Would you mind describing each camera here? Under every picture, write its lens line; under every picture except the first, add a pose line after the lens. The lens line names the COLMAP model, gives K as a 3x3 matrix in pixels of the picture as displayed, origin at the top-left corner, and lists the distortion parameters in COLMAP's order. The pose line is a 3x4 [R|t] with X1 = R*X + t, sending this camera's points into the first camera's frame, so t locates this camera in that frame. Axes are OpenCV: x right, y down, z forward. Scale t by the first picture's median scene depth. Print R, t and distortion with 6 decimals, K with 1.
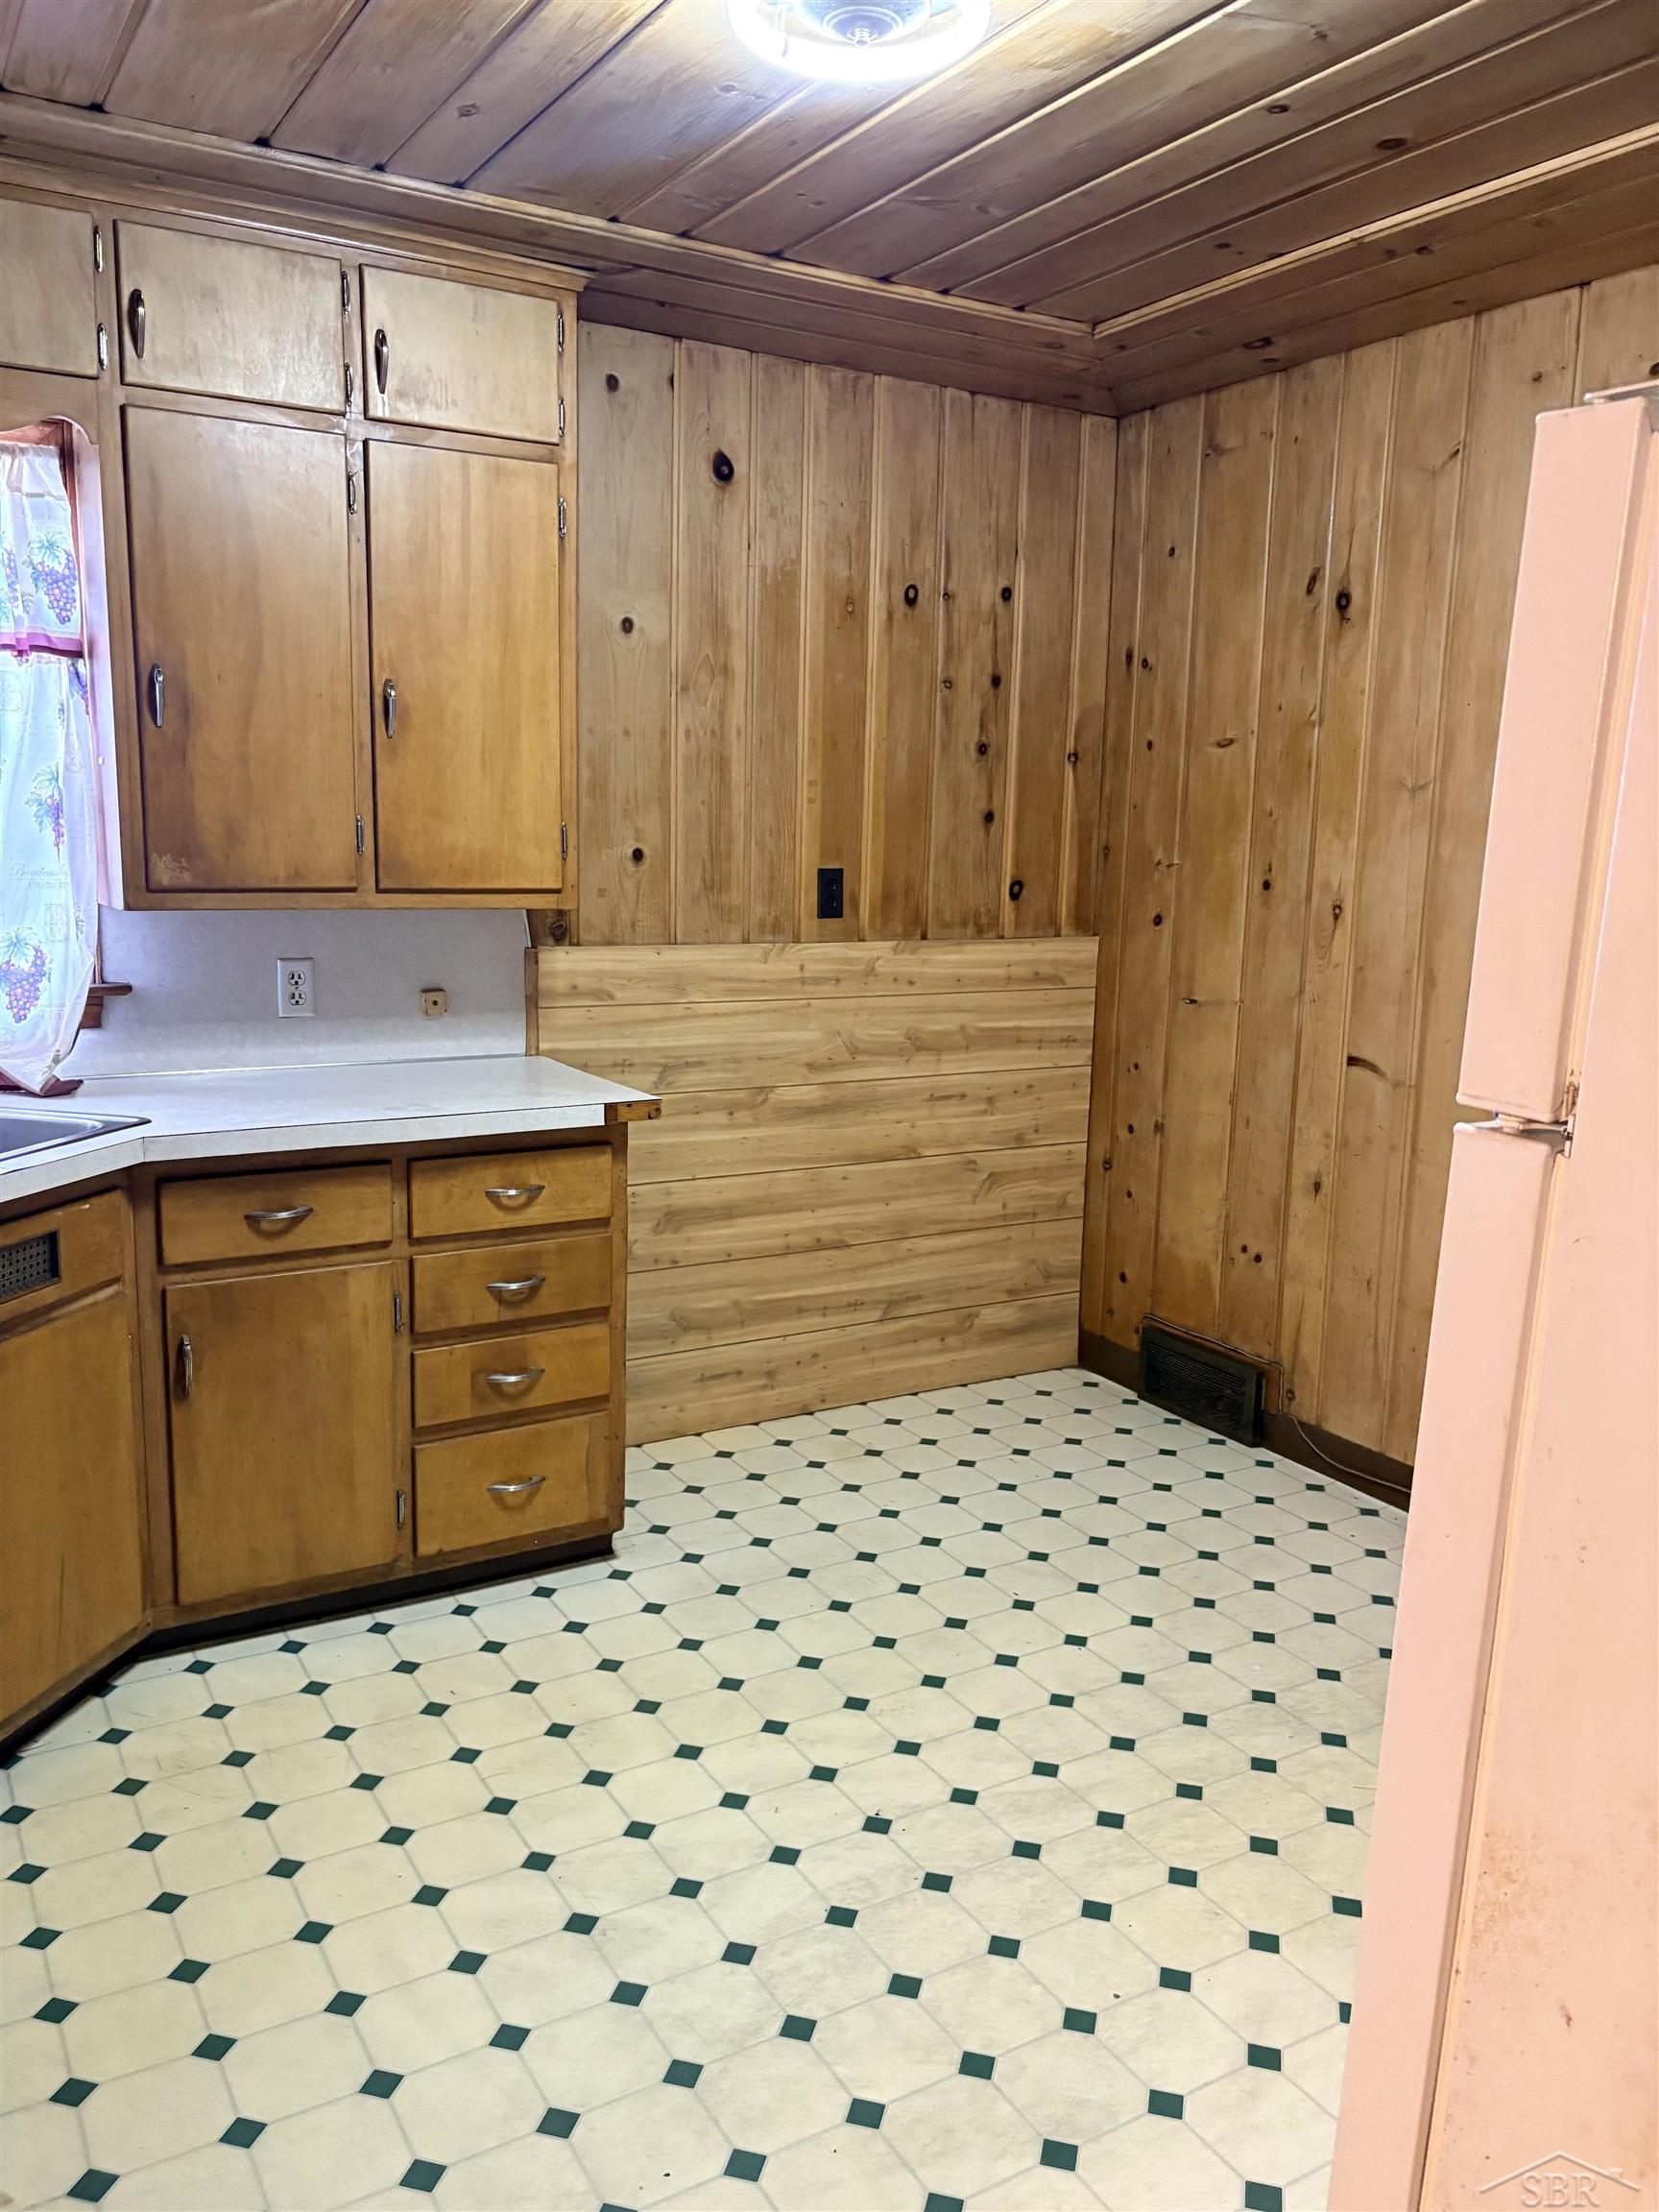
lens RADIAL K [[1685.1, 0, 814.1], [0, 1685.1, 1113.6], [0, 0, 1]] dist [0.008438, 0.009510]
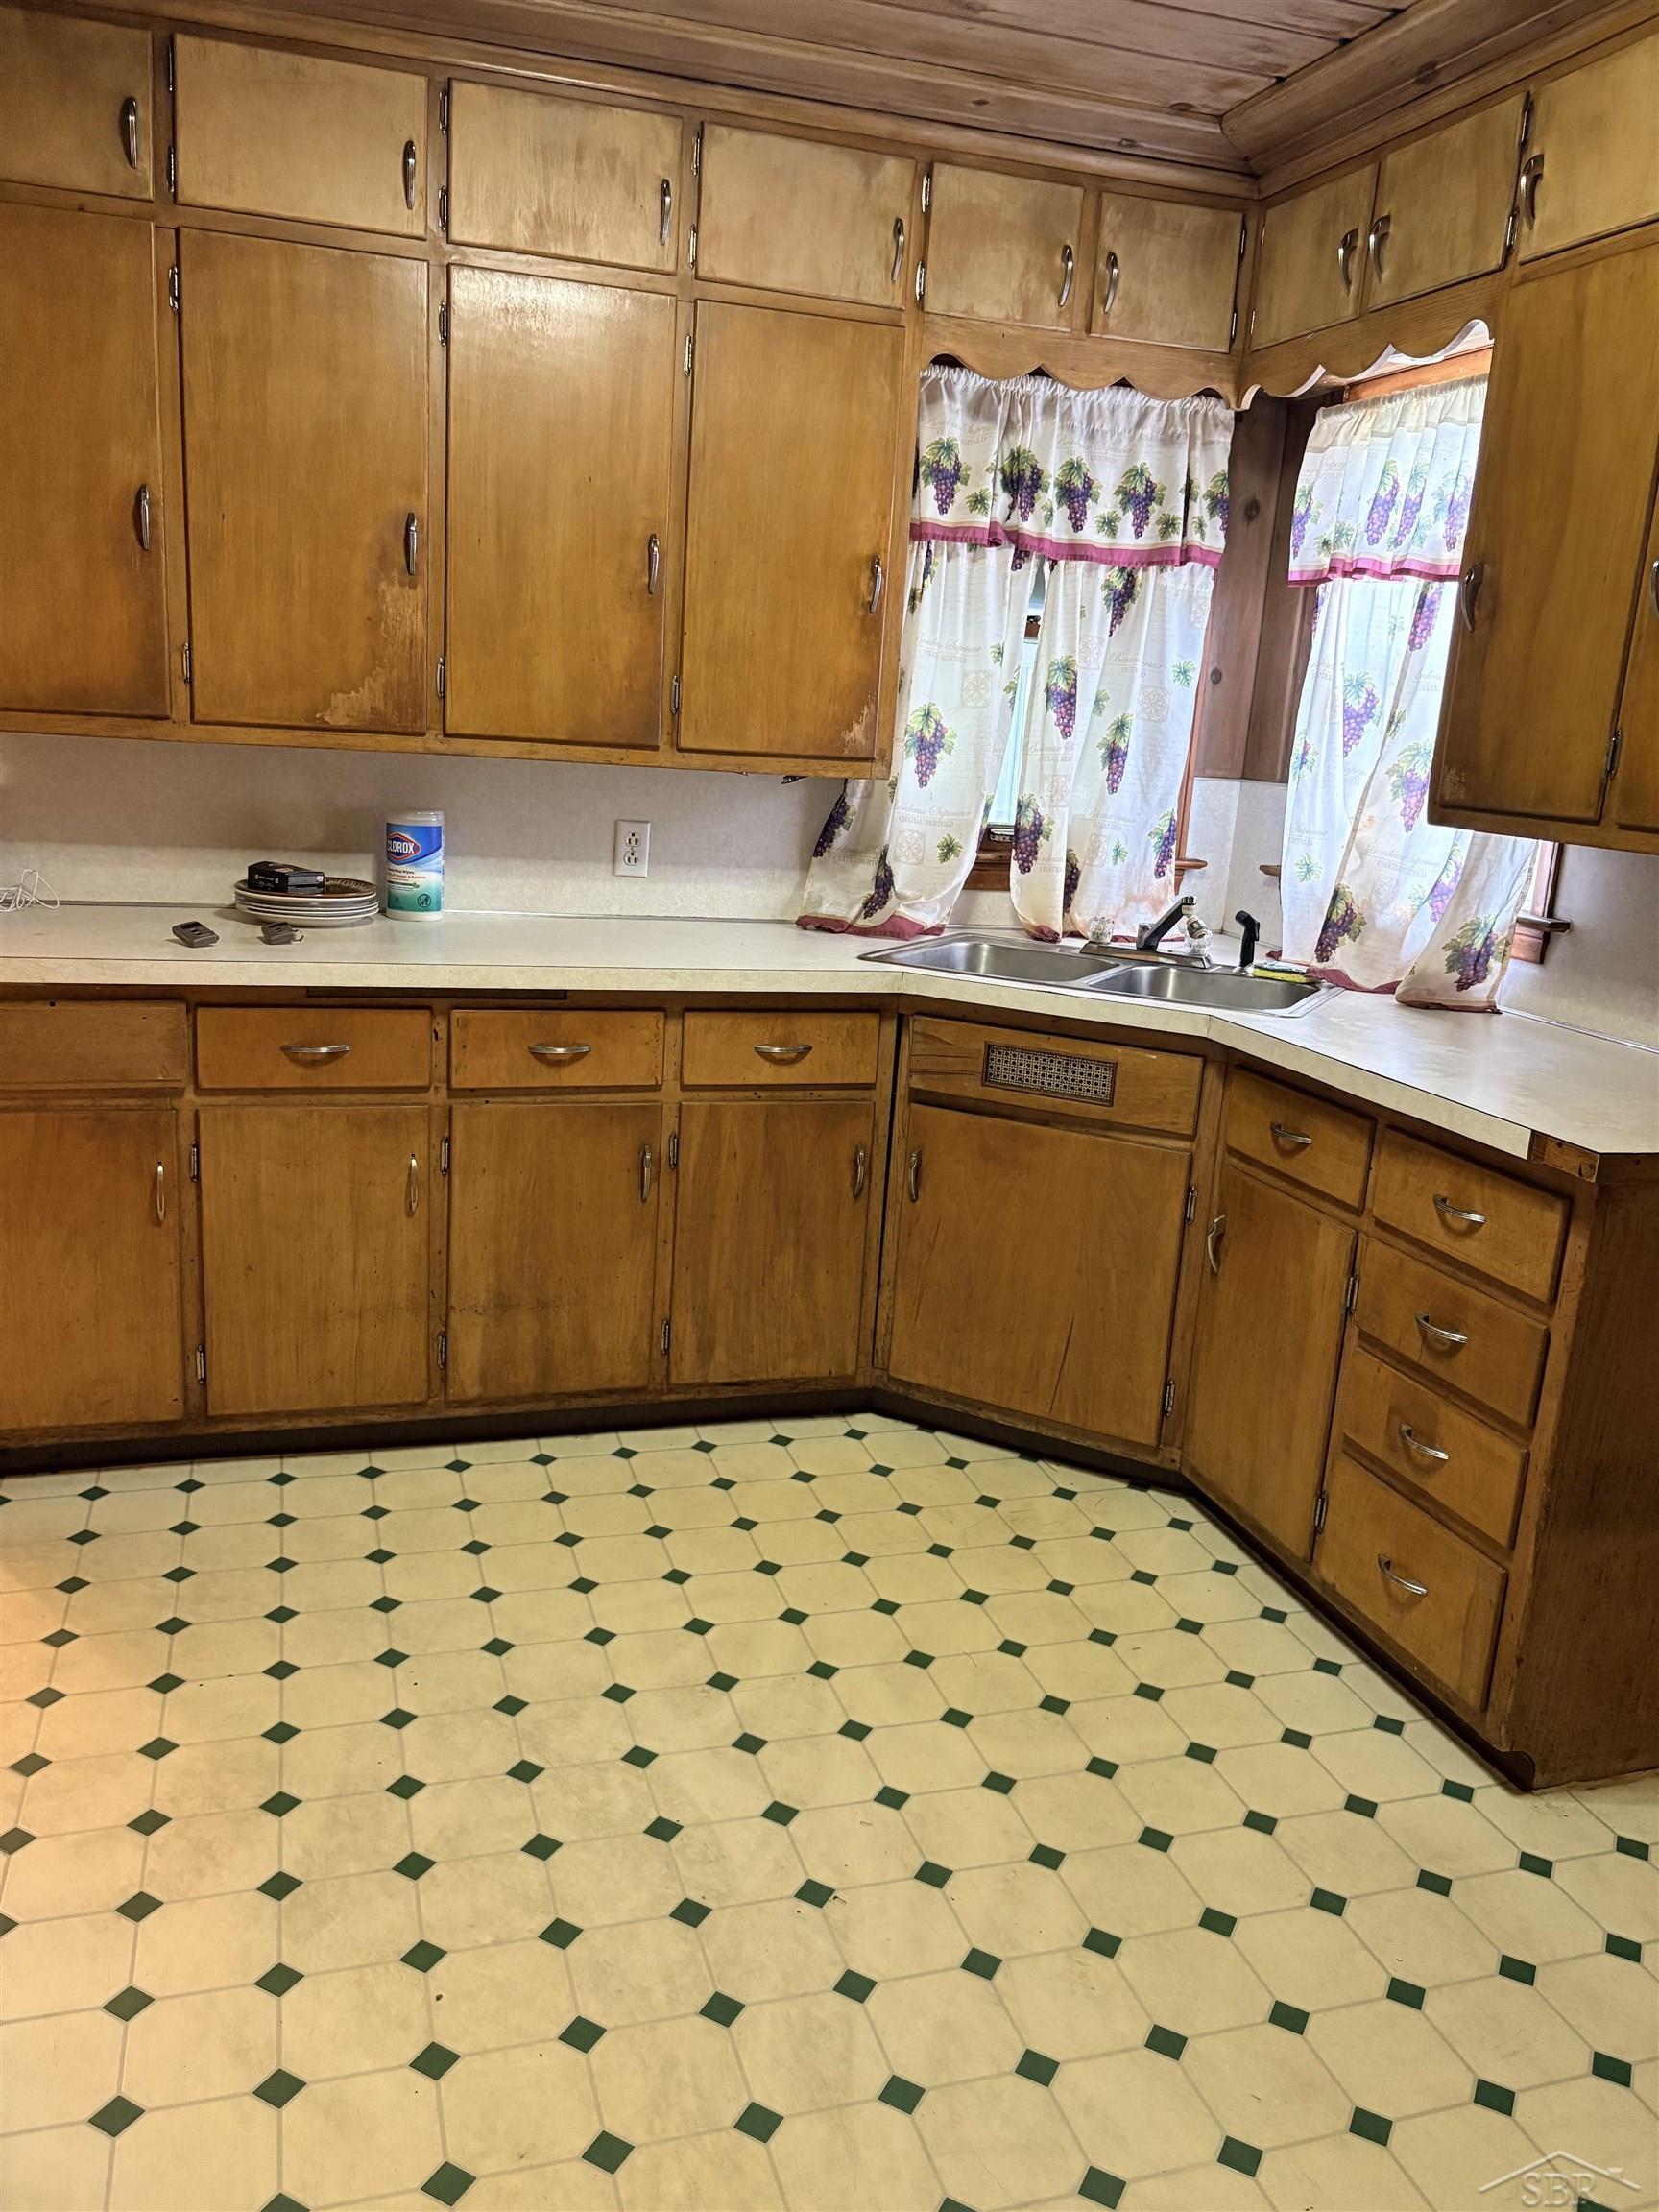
lens RADIAL K [[1685.1, 0, 812.0], [0, 1685.1, 1106.0], [0, 0, 1]] dist [0.008438, 0.009510]
pose [[-0.228039, 0.191849, -0.954564, 0.687250], [-0.231029, 0.941735, 0.244462, -0.132429], [0.945846, 0.276278, -0.170429, 0.940038]]
